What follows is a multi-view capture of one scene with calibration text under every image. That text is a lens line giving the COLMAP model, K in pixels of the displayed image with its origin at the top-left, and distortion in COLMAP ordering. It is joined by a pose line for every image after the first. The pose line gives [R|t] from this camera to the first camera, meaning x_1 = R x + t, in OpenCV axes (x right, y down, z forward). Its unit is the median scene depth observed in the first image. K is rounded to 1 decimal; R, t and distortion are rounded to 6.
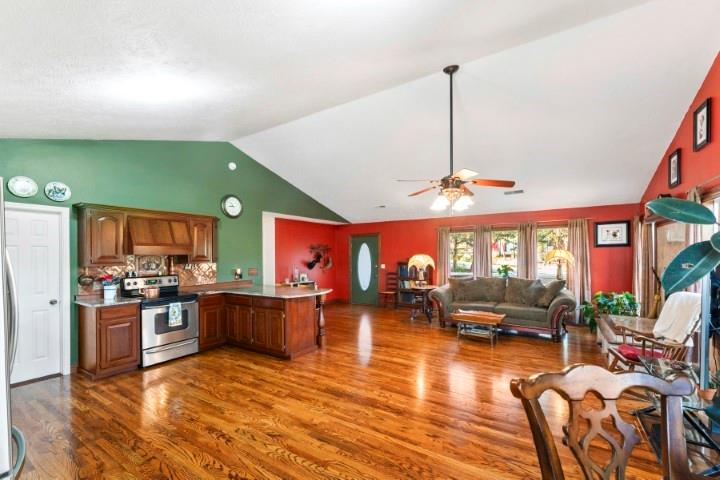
lens RADIAL K [[309.0, 0, 362.7], [0, 309.0, 252.9], [0, 0, 1]] dist [-0.004504, -0.000730]
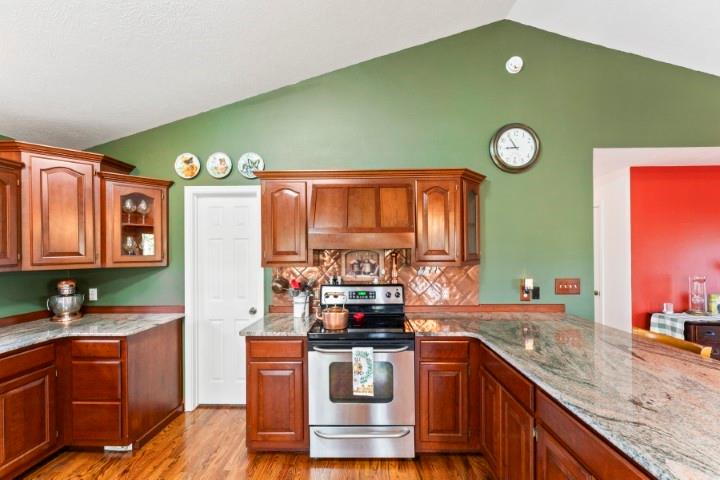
lens RADIAL K [[289.5, 0, 361.9], [0, 289.5, 248.7], [0, 0, 1]] dist [-0.000716, -0.001041]
pose [[0.516453, 0.000680, -0.856316, -0.194900], [0.007705, 0.999956, 0.005441, 0.001875], [0.856281, -0.009408, 0.516424, 0.689702]]
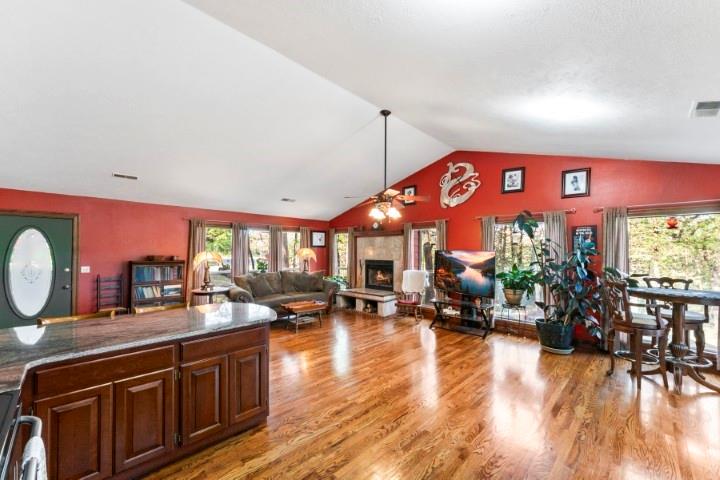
lens RADIAL K [[289.5, 0, 356.5], [0, 289.5, 252.1], [0, 0, 1]] dist [-0.000716, -0.001041]
pose [[0.211346, 0.006499, 0.977390, -0.702395], [-0.010509, 0.999935, -0.004377, 0.009760], [-0.977355, -0.009346, 0.211401, 0.644676]]
